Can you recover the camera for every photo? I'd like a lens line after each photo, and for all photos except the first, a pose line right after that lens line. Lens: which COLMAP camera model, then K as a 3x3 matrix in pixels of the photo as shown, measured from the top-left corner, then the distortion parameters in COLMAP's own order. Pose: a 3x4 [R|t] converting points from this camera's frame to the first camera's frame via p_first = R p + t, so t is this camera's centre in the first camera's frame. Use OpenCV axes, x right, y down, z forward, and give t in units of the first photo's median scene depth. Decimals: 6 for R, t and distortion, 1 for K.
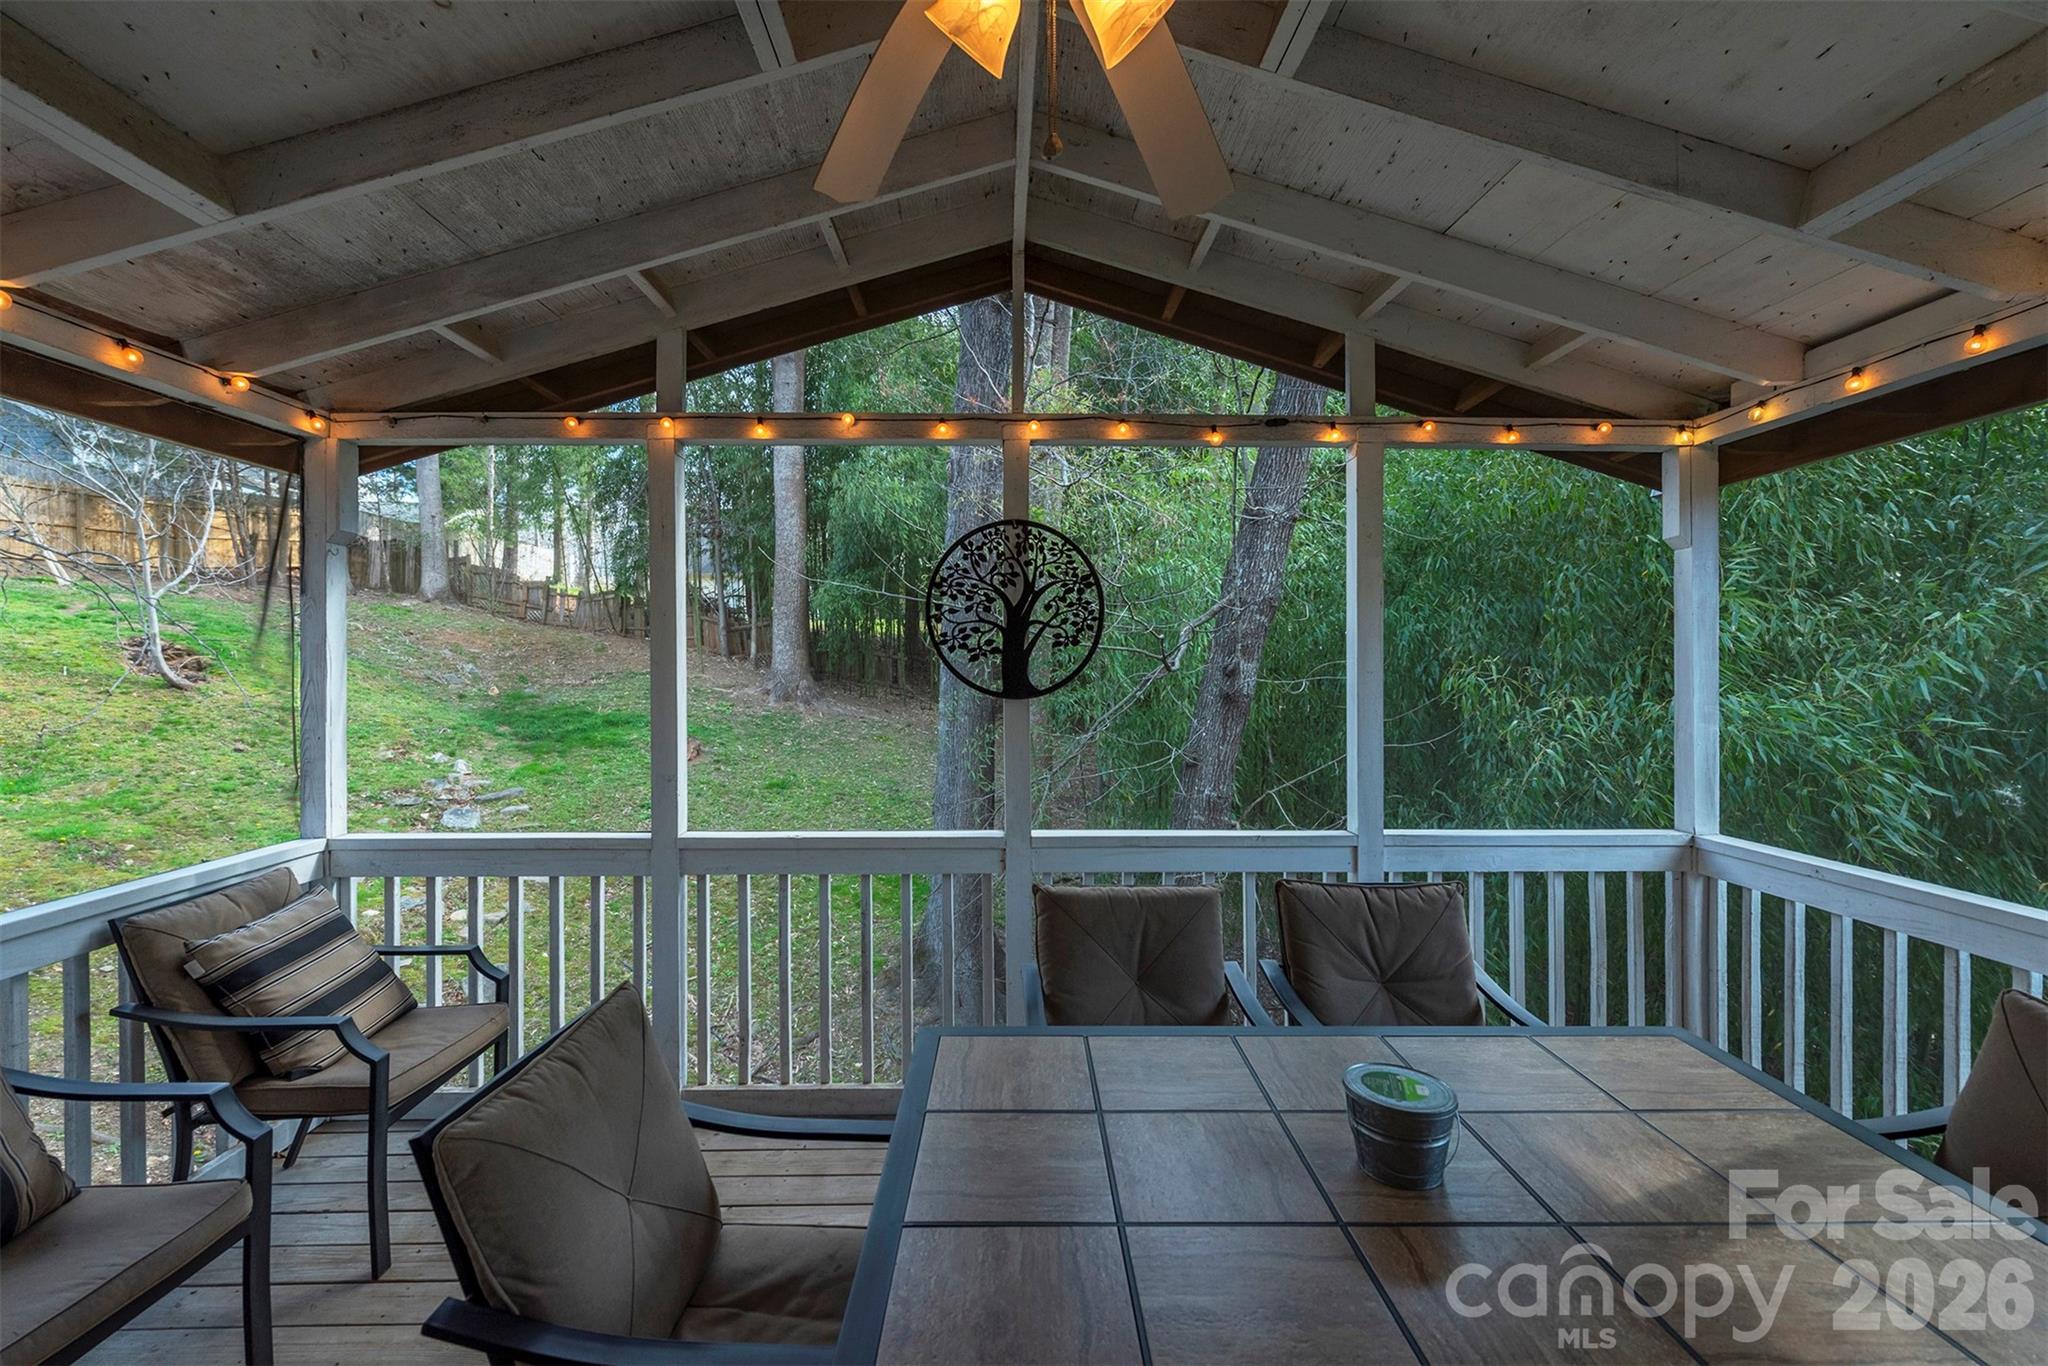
lens RADIAL K [[869.4, 0, 1026.8], [0, 869.4, 671.0], [0, 0, 1]] dist [0.010668, -0.000557]
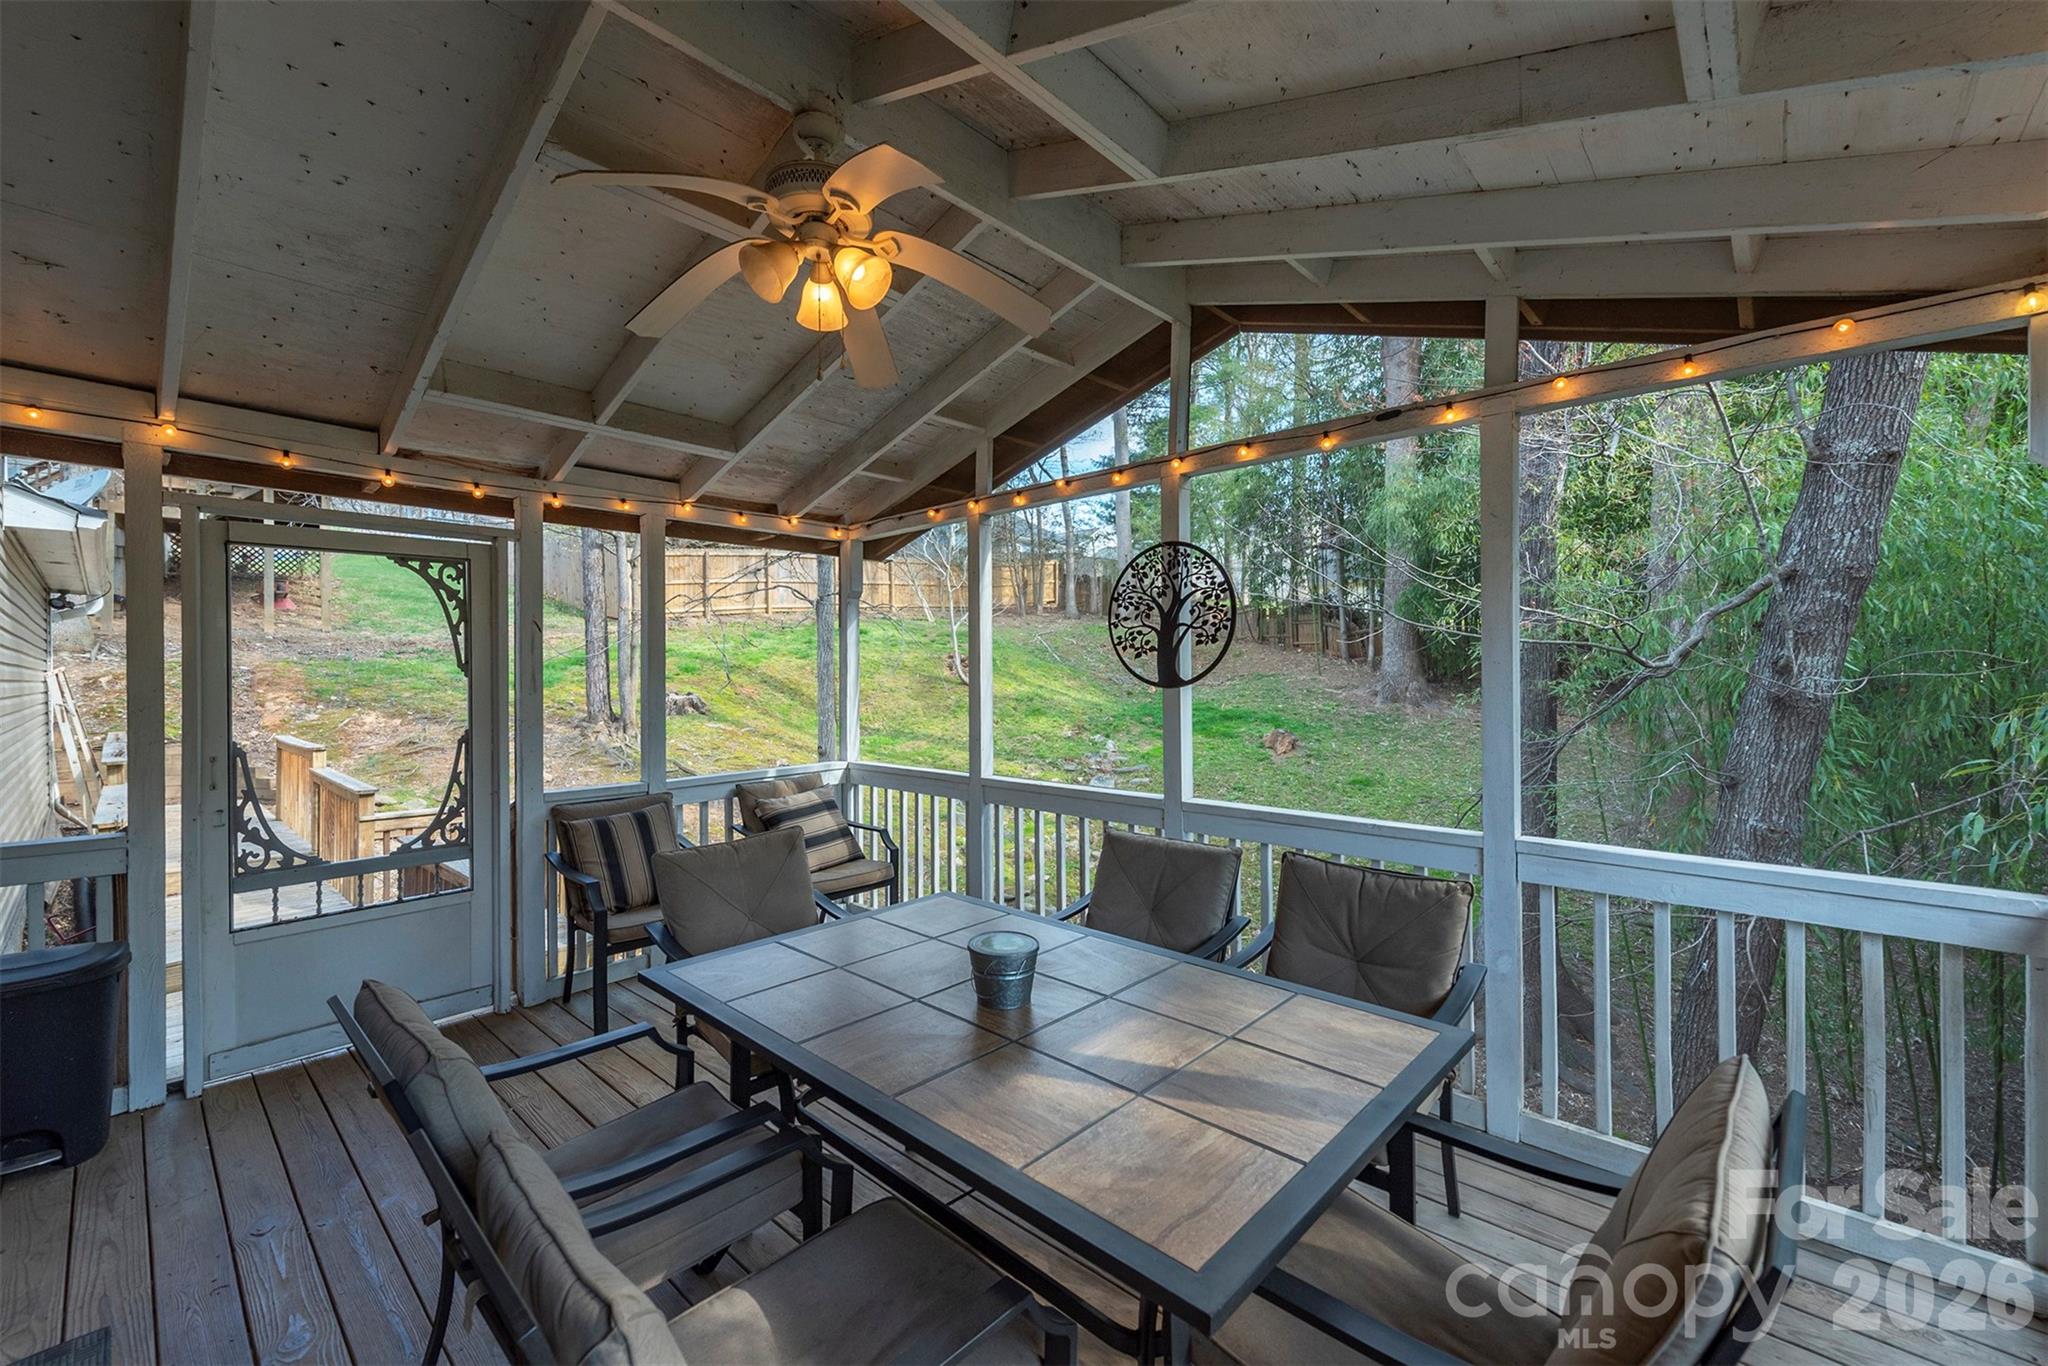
lens RADIAL K [[837.5, 0, 1037.4], [0, 837.5, 680.2], [0, 0, 1]] dist [0.015764, -0.000364]
pose [[0.726324, 0.001847, -0.687350, 0.661097], [0.002666, 0.999981, 0.005504, 0.014174], [0.687347, -0.005830, 0.726306, 0.013388]]
